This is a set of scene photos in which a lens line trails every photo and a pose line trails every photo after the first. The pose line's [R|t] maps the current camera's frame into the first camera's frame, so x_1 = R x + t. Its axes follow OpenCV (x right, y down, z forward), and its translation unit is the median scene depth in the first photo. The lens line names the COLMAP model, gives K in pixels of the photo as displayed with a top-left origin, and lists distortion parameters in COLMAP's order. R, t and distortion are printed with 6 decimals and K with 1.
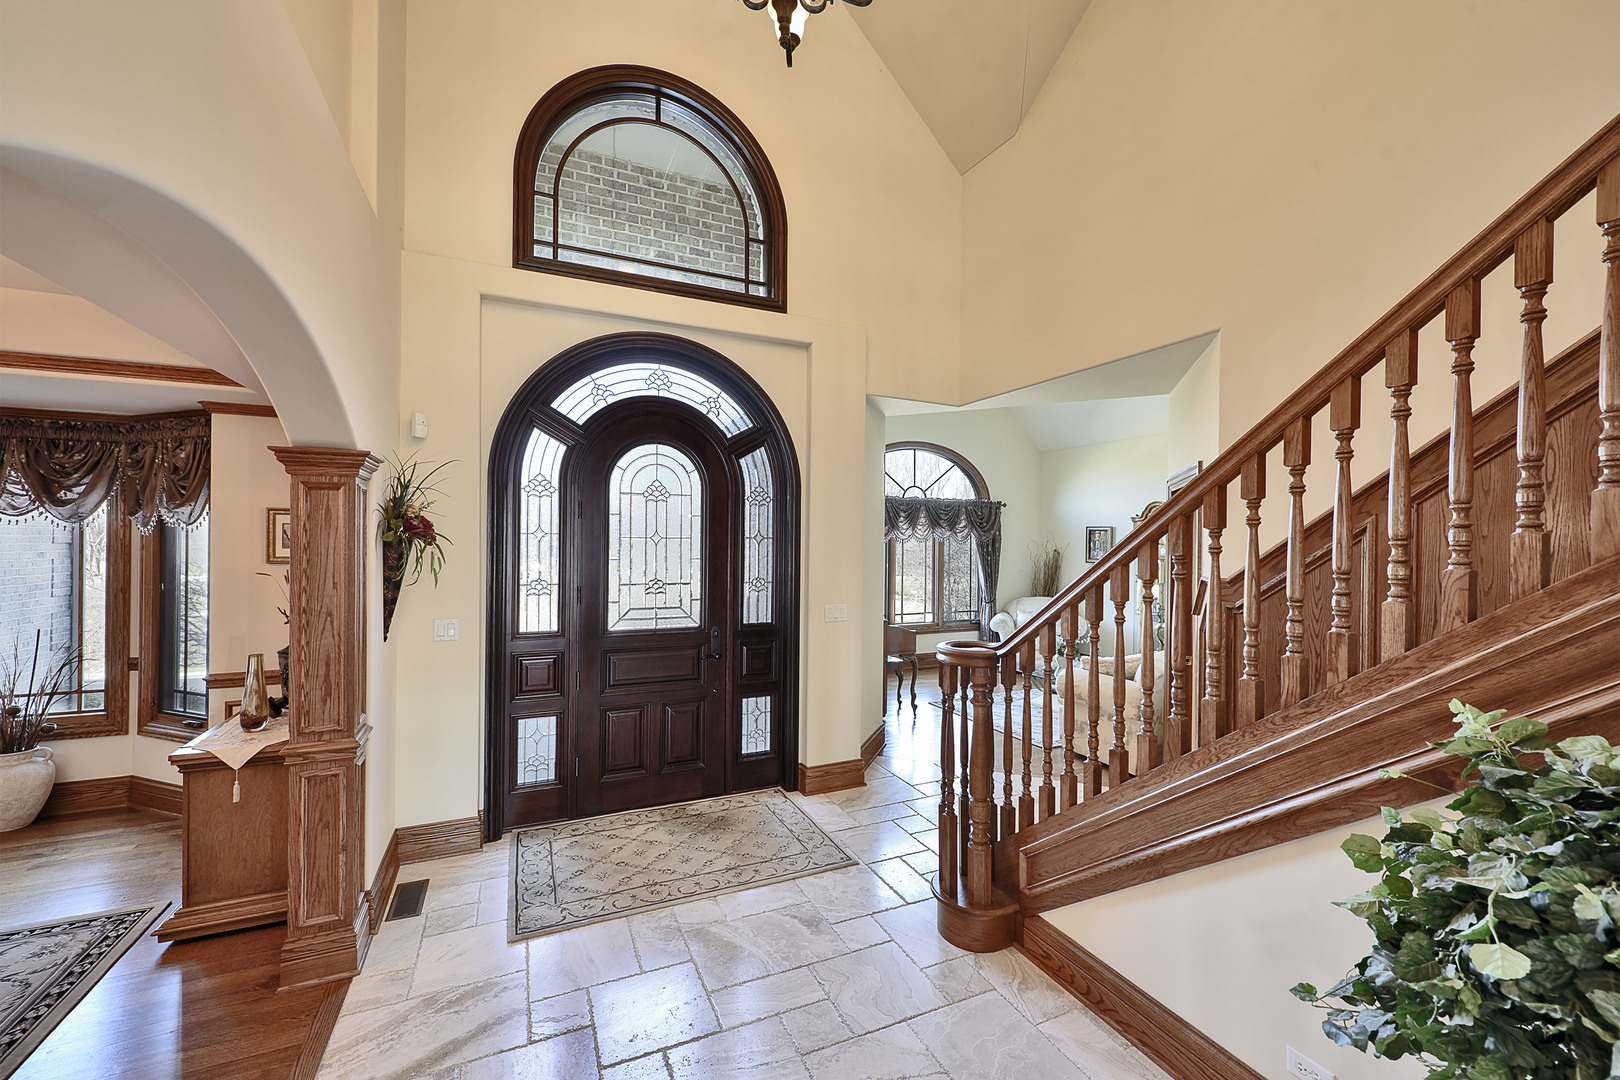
lens RADIAL K [[653.2, 0, 810.0], [0, 653.2, 540.0], [0, 0, 1]] dist [-0.000184, -0.000131]
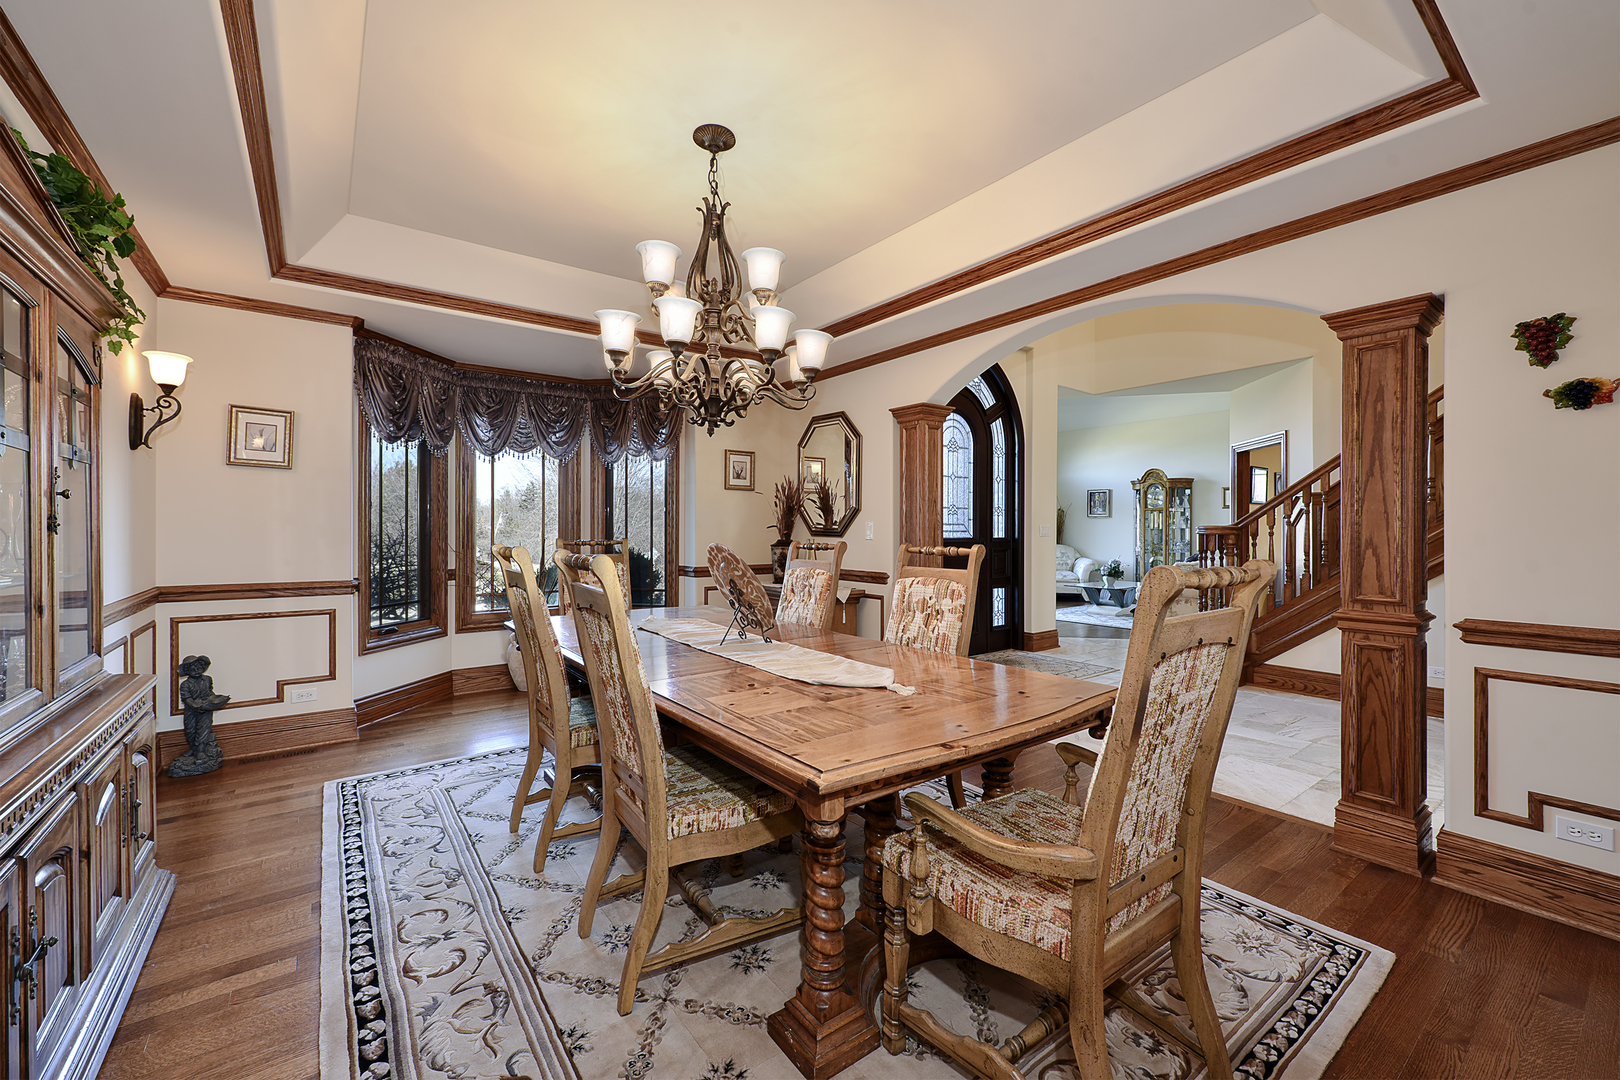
lens RADIAL K [[653.2, 0, 810.0], [0, 653.2, 540.0], [0, 0, 1]] dist [-0.000184, -0.000131]
pose [[0.974456, -0.015183, 0.224067, -0.828949], [0.013015, 0.999853, 0.011150, 0.112431], [-0.224203, -0.007949, 0.974510, -0.335284]]
